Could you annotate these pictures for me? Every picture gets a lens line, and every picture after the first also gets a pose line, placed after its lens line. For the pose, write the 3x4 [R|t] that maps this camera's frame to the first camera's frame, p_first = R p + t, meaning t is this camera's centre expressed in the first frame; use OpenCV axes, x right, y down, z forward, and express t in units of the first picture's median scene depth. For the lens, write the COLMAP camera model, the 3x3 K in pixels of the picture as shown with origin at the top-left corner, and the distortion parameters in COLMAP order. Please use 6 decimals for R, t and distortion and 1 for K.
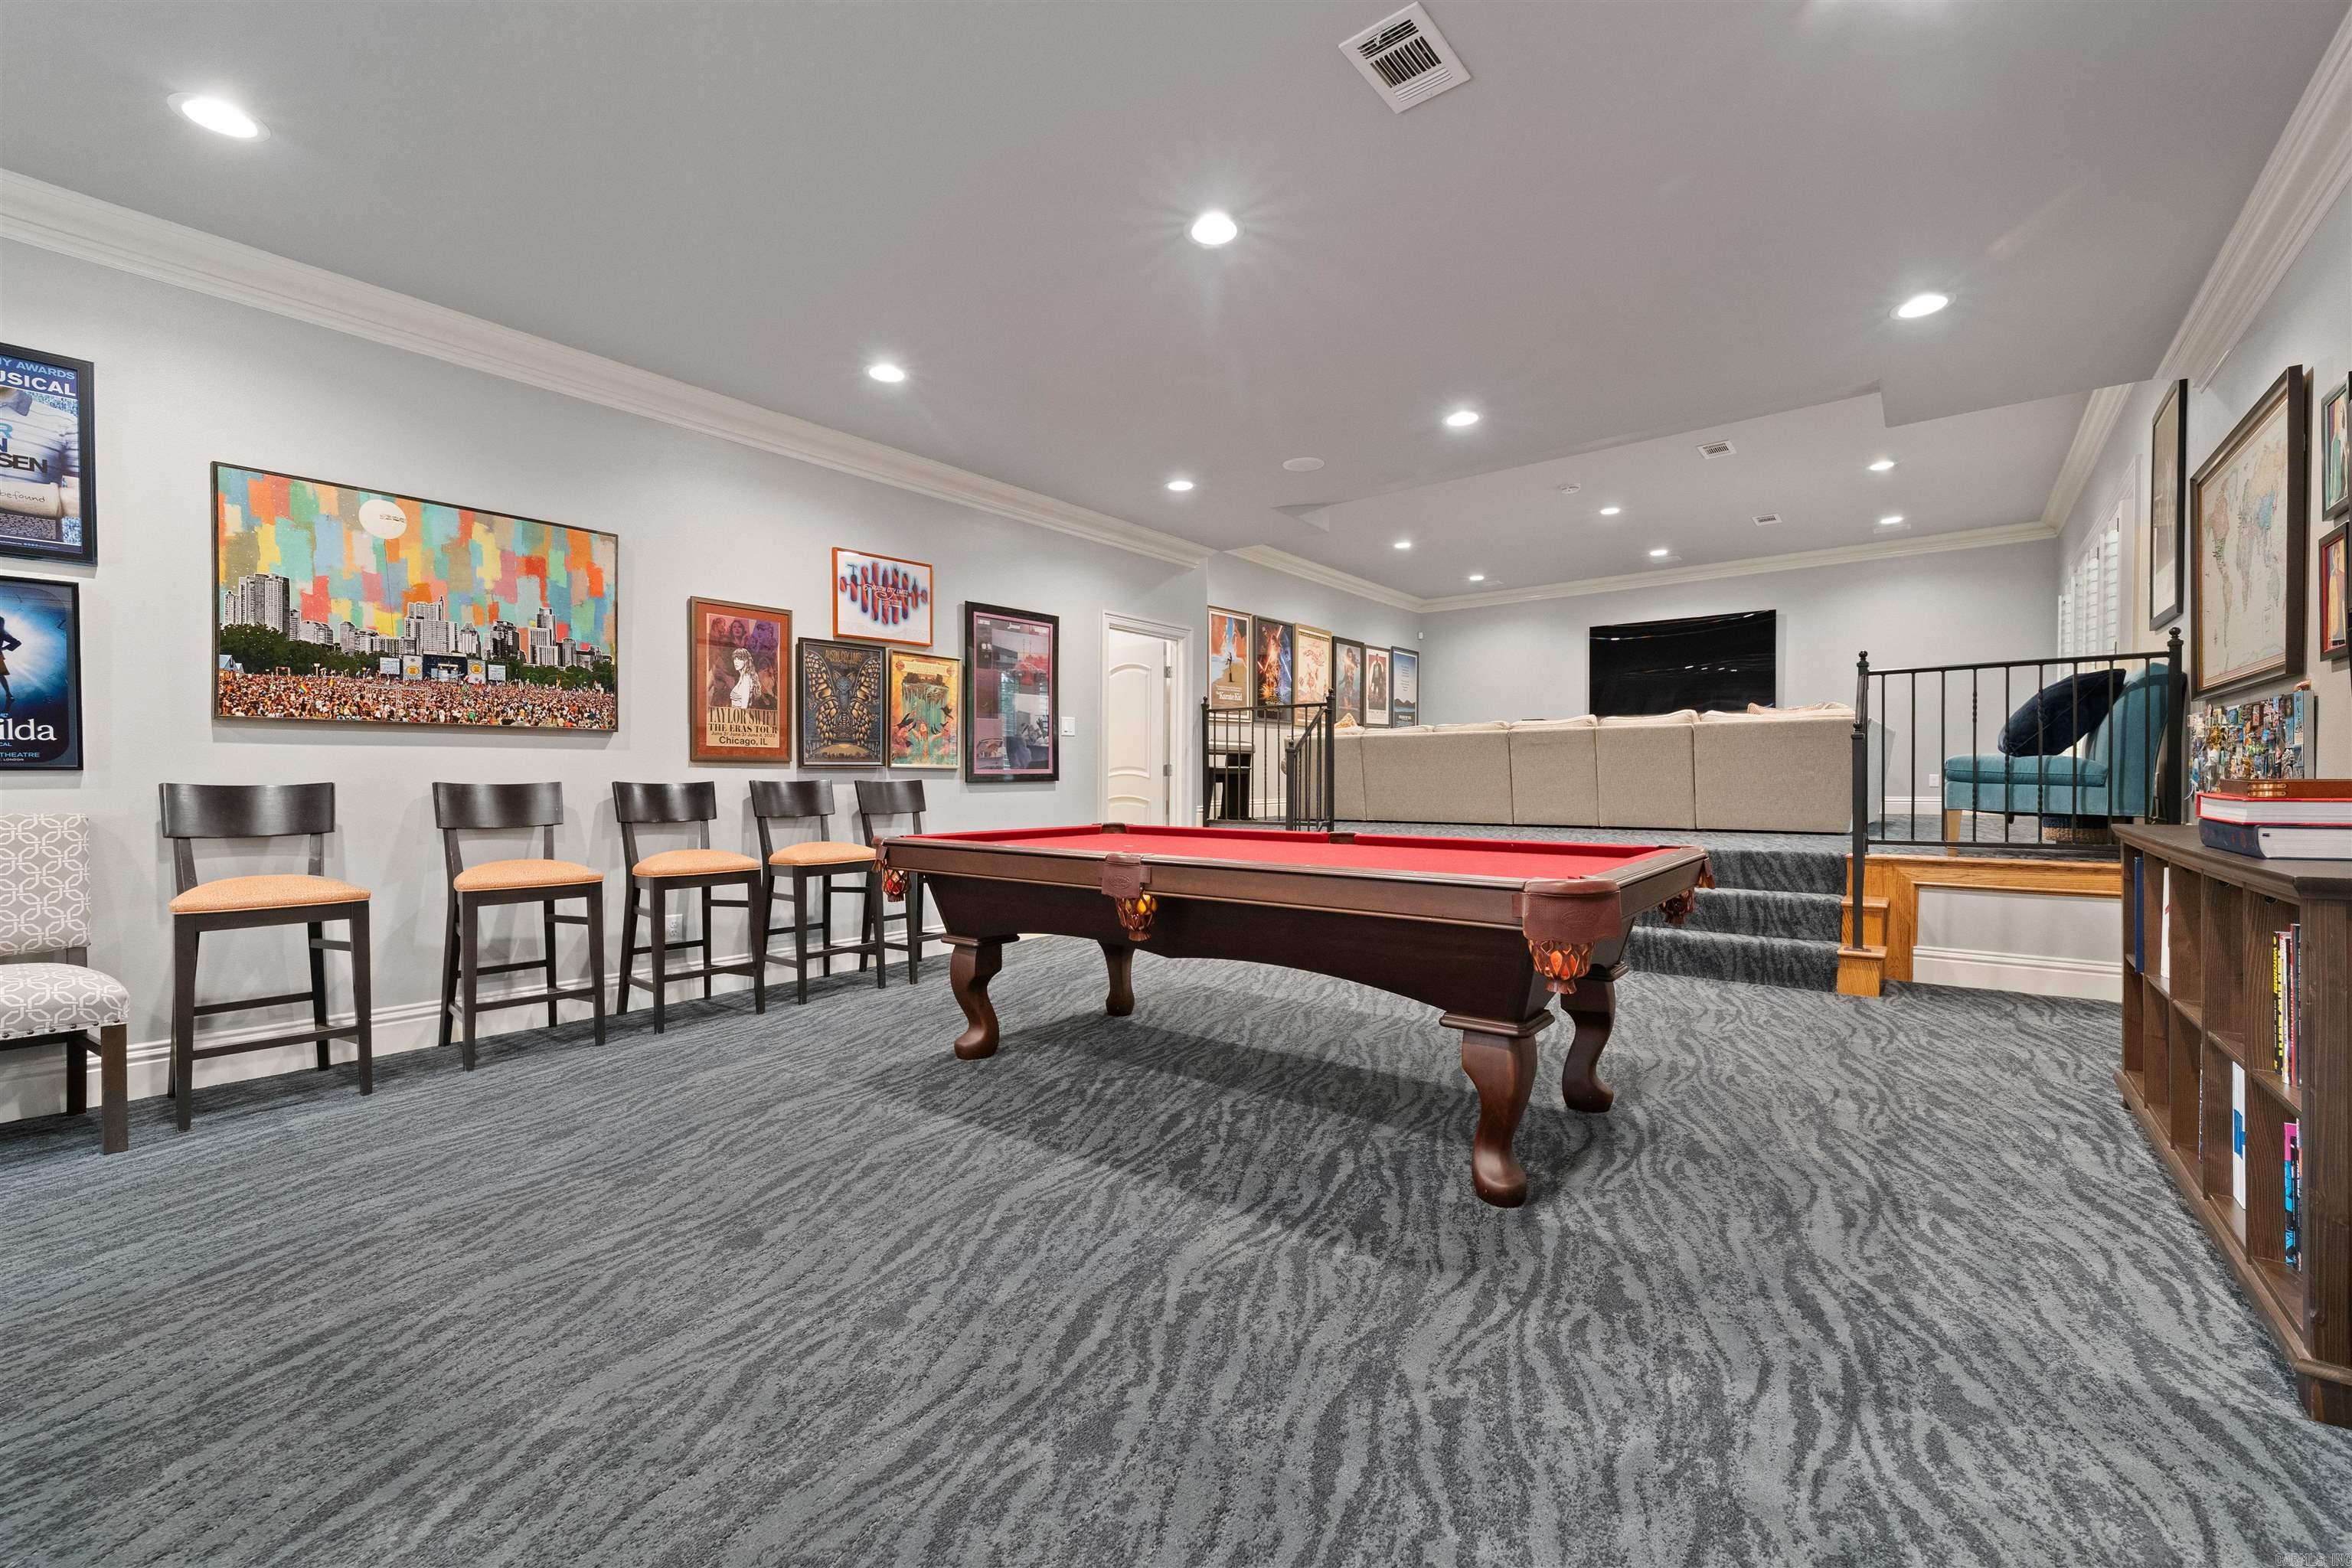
lens RADIAL K [[960.7, 0, 1174.0], [0, 960.7, 783.5], [0, 0, 1]] dist [0.007436, -0.003298]
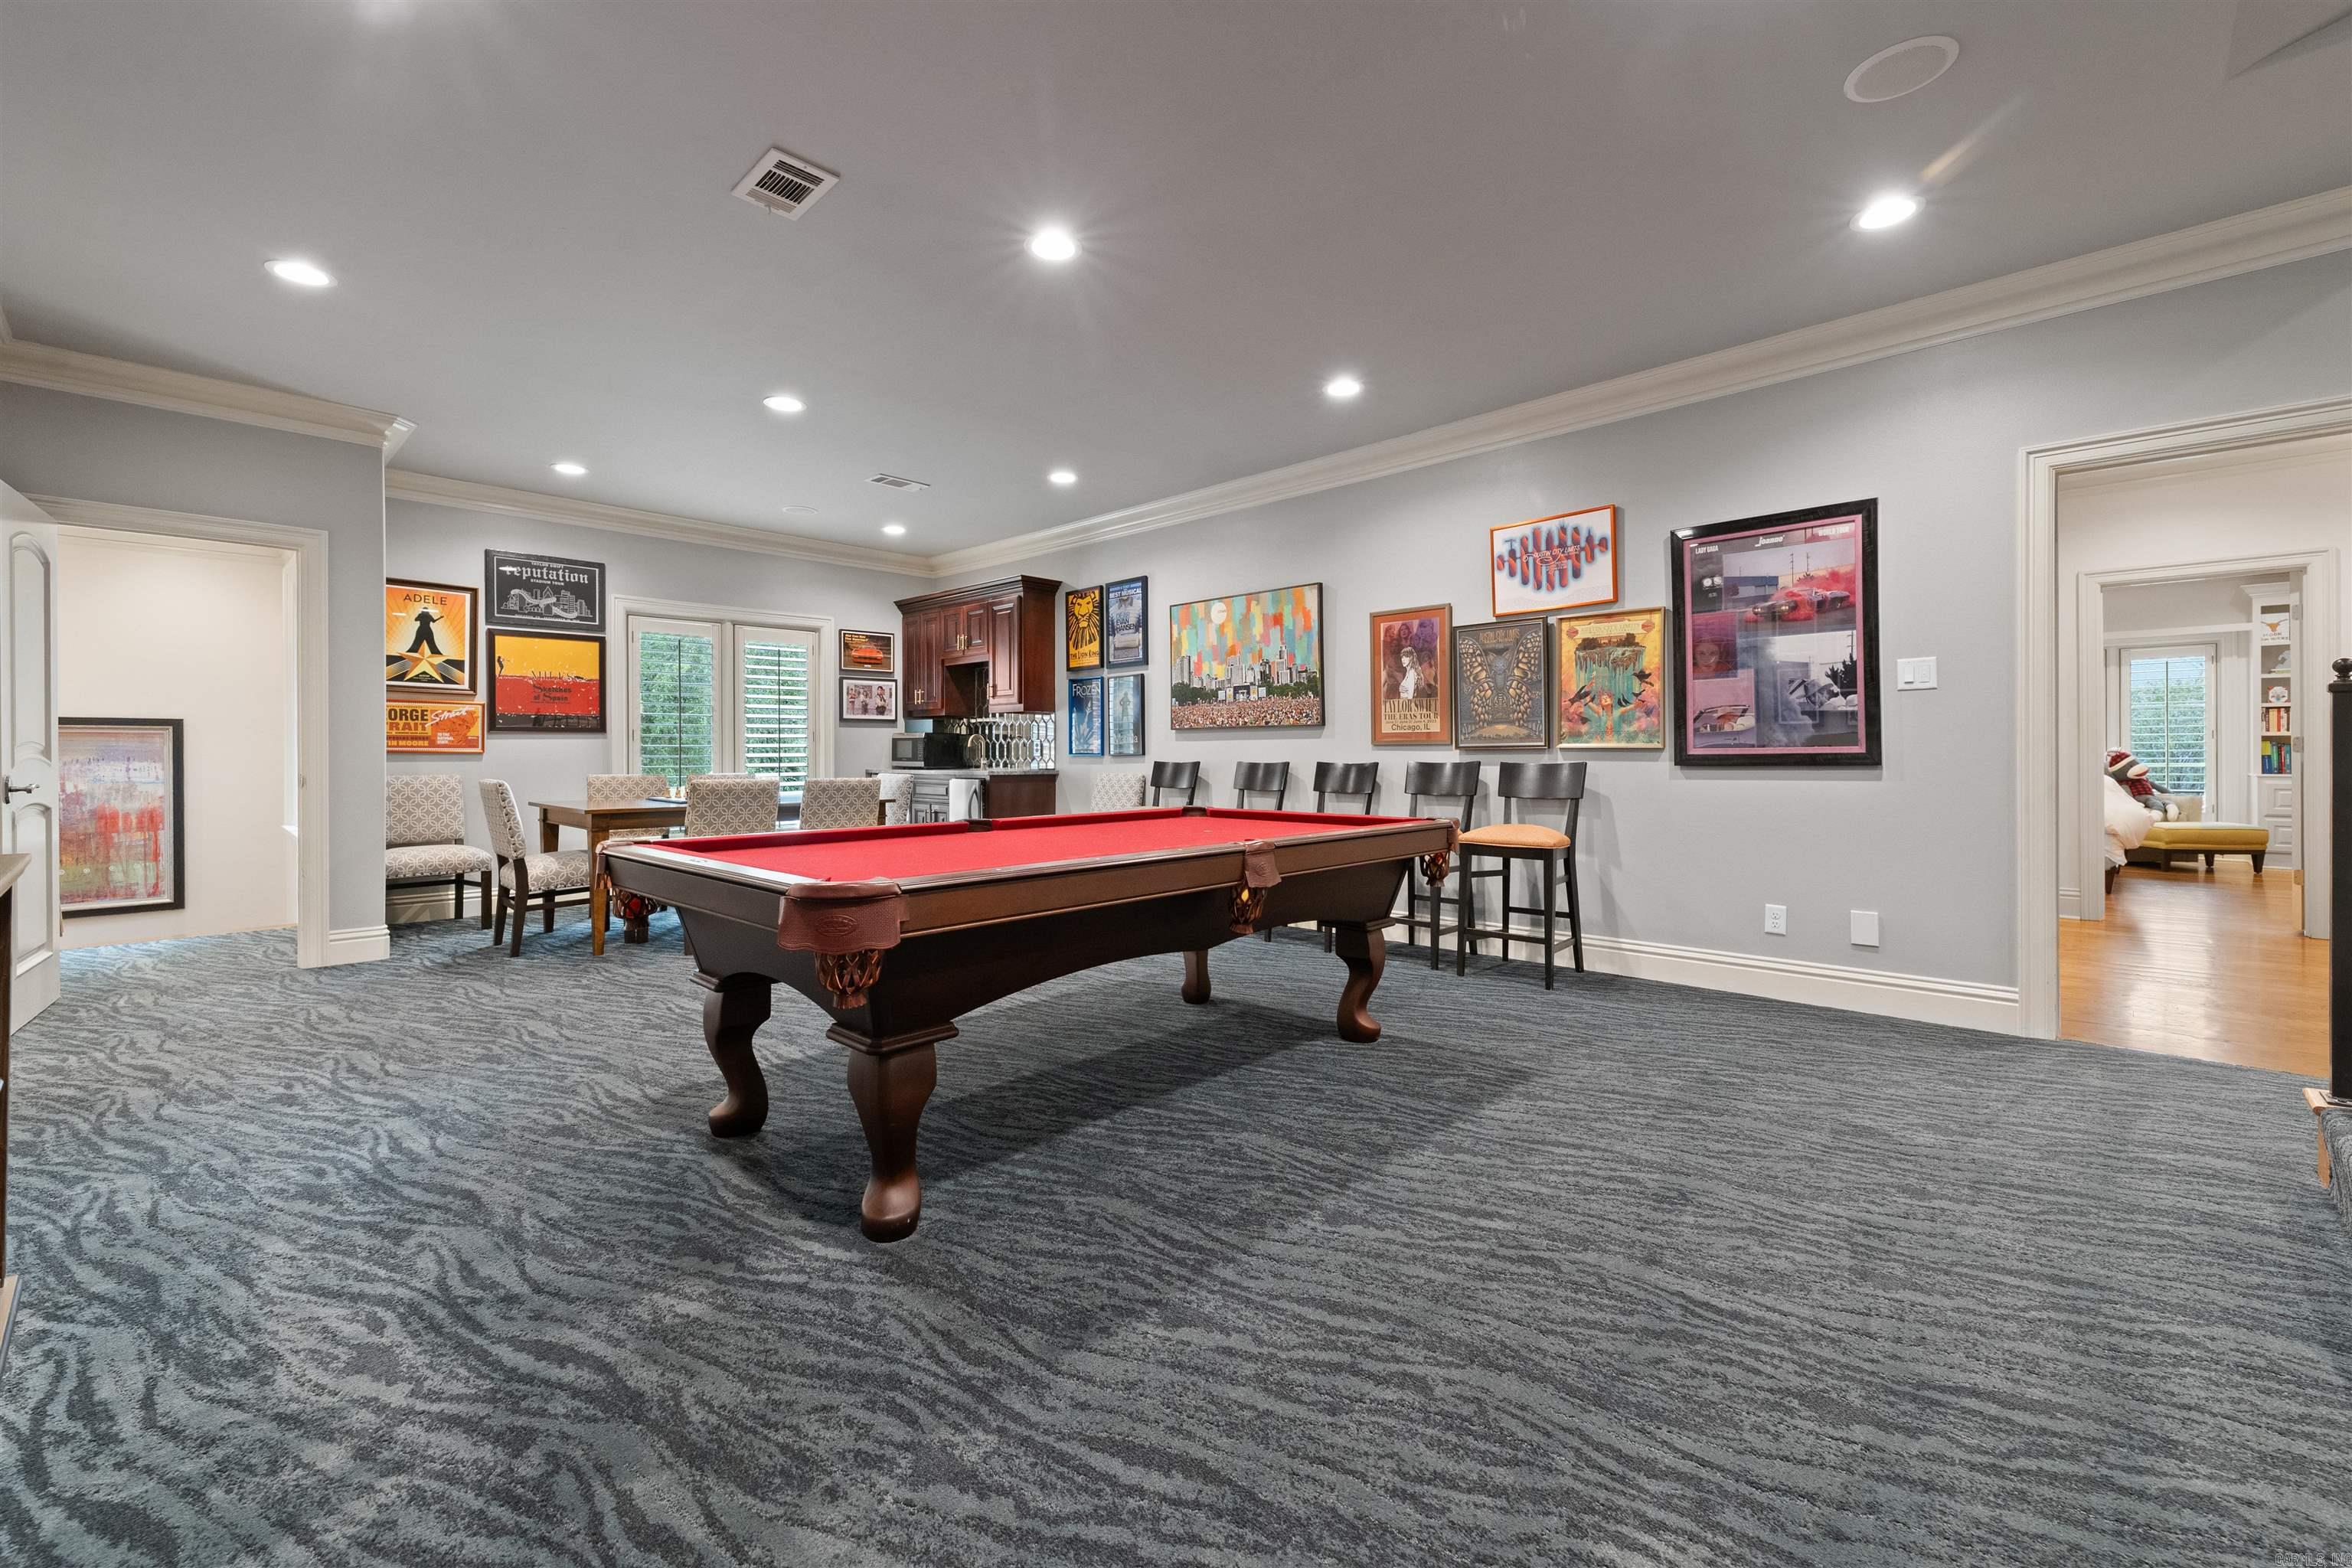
lens RADIAL K [[960.7, 0, 1176.2], [0, 960.7, 764.5], [0, 0, 1]] dist [0.007436, -0.003298]
pose [[-0.093669, 0.010987, -0.995543, 0.668538], [-0.003744, 0.999928, 0.011387, -0.010545], [0.995596, 0.004794, -0.093621, 0.762507]]
